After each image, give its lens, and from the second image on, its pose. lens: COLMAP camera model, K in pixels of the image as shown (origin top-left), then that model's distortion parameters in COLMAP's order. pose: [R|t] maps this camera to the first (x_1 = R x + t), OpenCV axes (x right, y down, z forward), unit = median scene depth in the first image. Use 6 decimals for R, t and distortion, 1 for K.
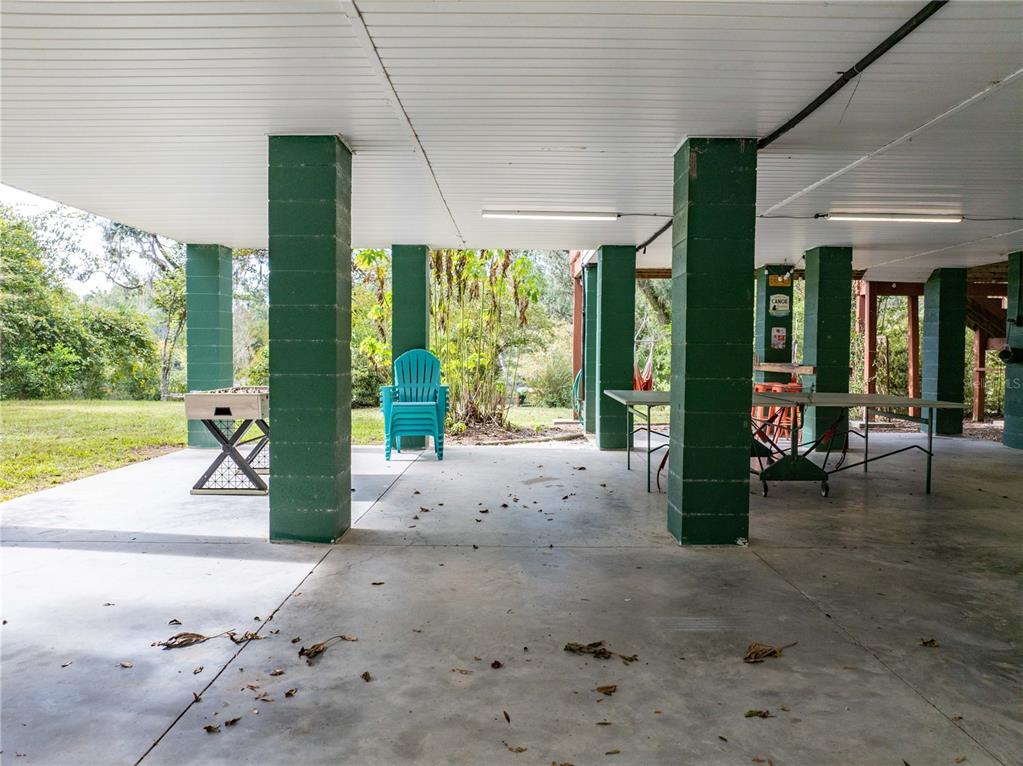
lens RADIAL K [[718.0, 0, 512.8], [0, 718.0, 380.7], [0, 0, 1]] dist [-0.042322, 0.011477]
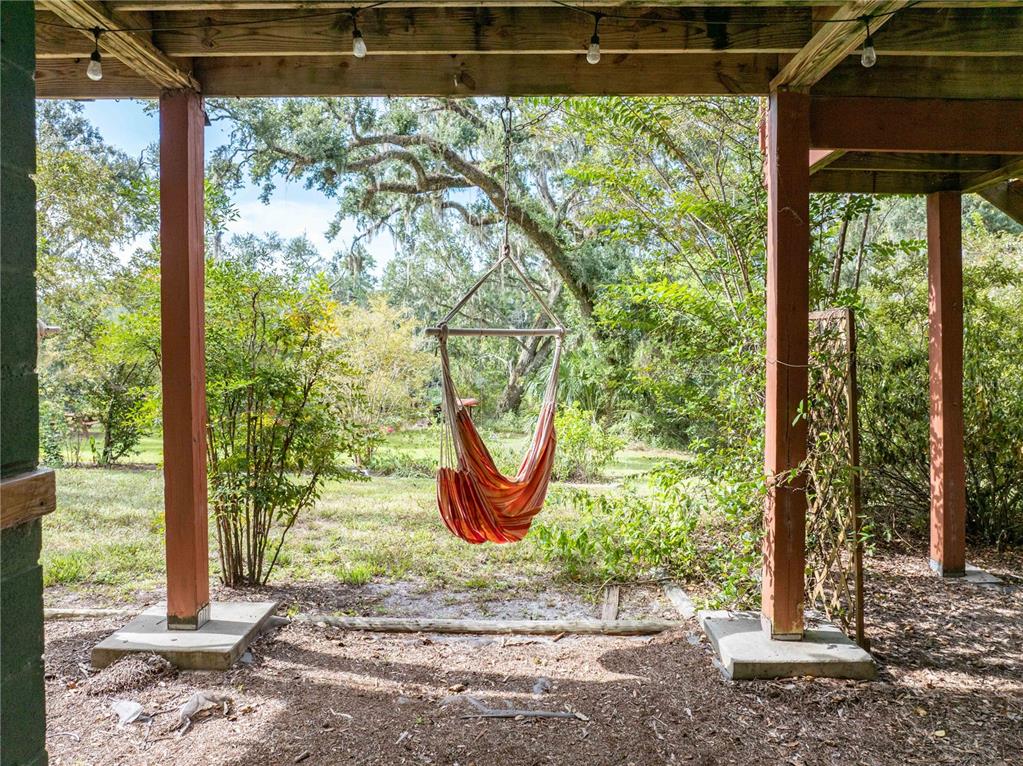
lens RADIAL K [[718.0, 0, 509.7], [0, 718.0, 382.9], [0, 0, 1]] dist [-0.042322, 0.011477]
pose [[0.999888, 0.004220, -0.014383, 0.366355], [-0.004188, 0.999989, 0.002244, -0.031943], [0.014392, -0.002184, 0.999894, 0.666526]]
